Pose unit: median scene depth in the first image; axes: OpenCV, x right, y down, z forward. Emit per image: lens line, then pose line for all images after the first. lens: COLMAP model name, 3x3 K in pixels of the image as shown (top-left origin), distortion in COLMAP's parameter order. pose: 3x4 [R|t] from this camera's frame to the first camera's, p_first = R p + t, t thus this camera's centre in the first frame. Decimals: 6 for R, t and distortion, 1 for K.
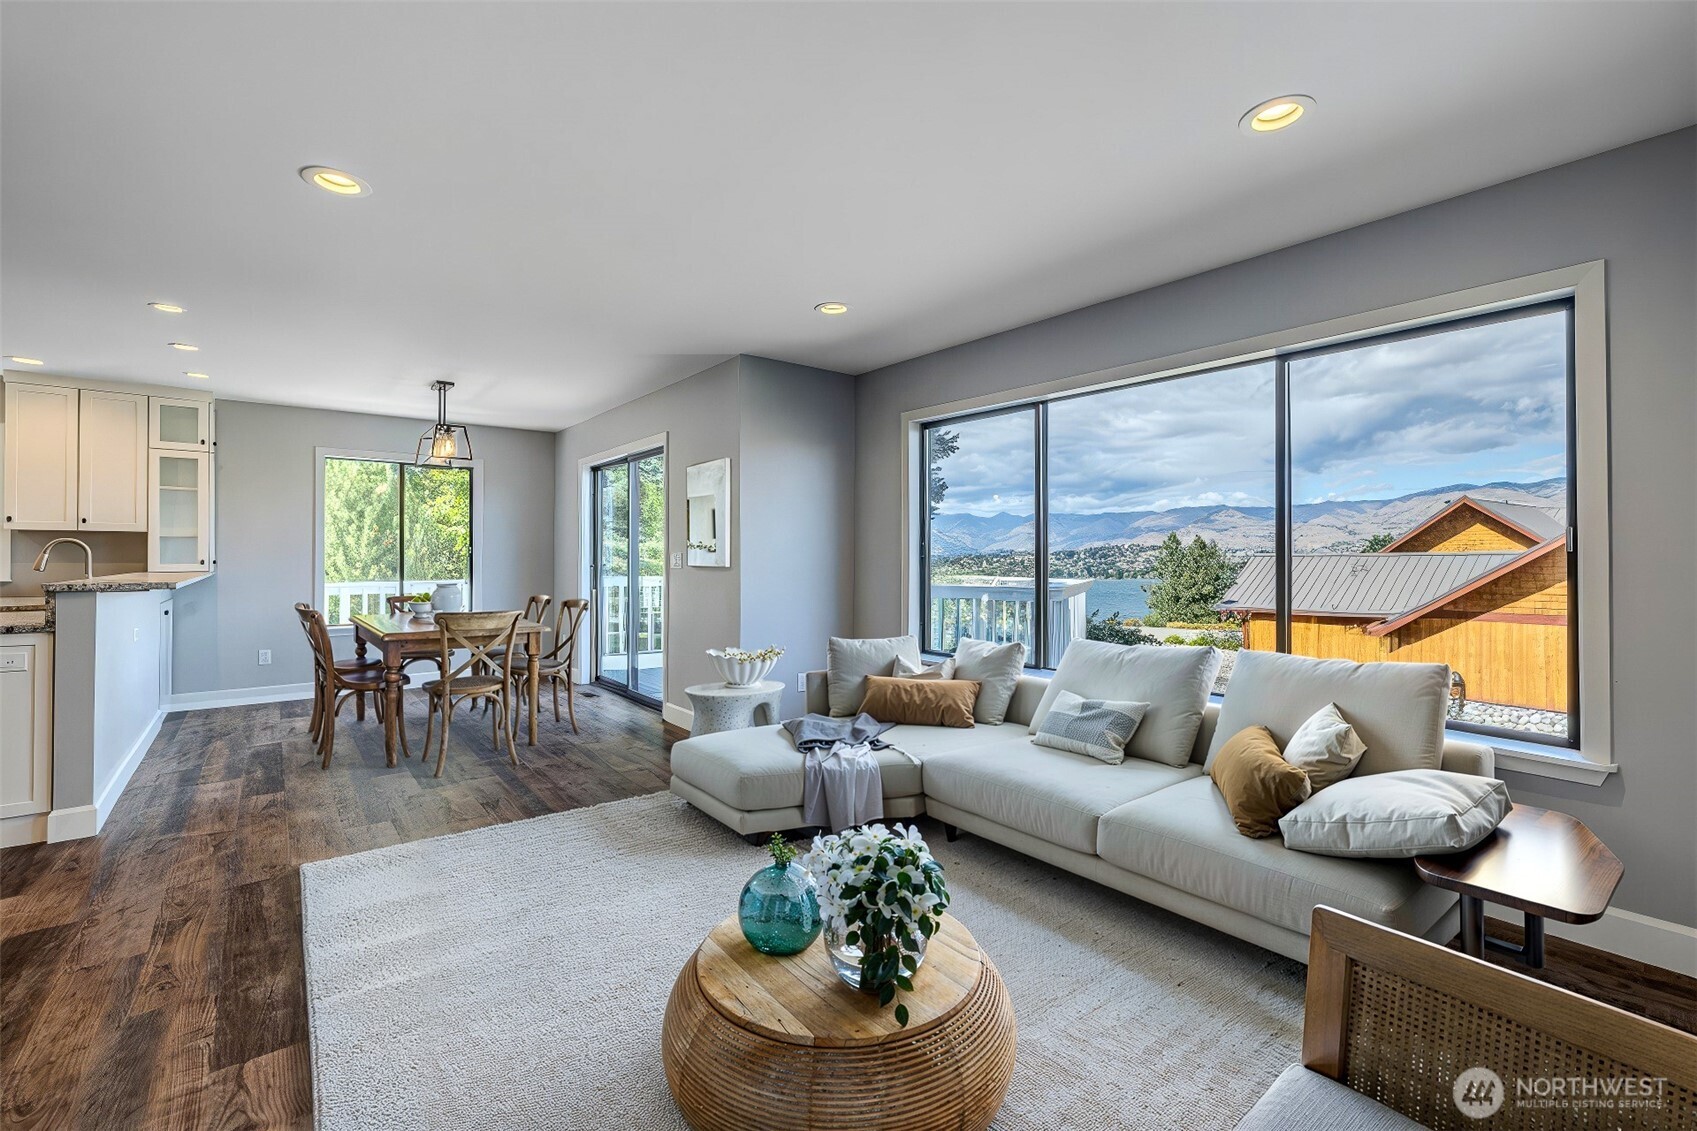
lens RADIAL K [[728.5, 0, 849.4], [0, 728.5, 515.5], [0, 0, 1]] dist [-0.003060, -0.000697]
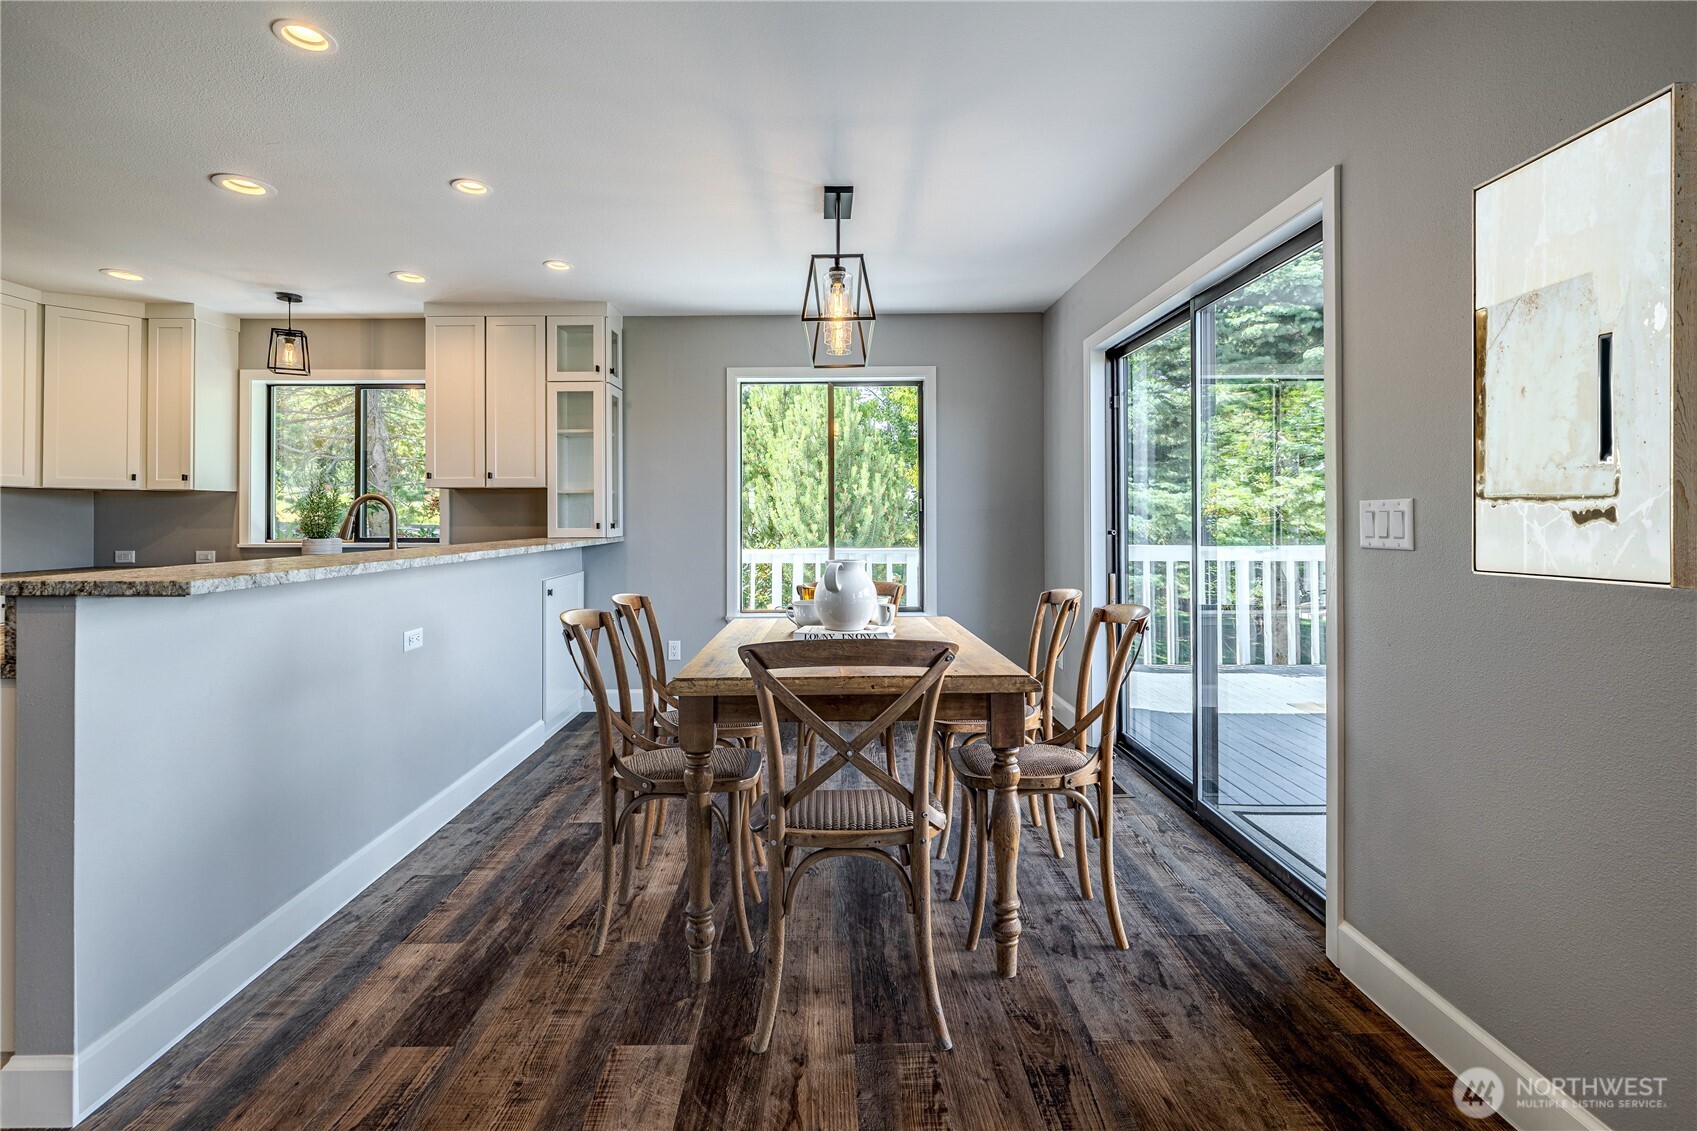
lens RADIAL K [[728.5, 0, 849.4], [0, 728.5, 515.5], [0, 0, 1]] dist [-0.003060, -0.000697]
pose [[0.798561, -0.004470, -0.601897, -0.223034], [0.036976, 0.998448, 0.041643, 0.031138], [0.600777, -0.055510, 0.797487, 0.548204]]
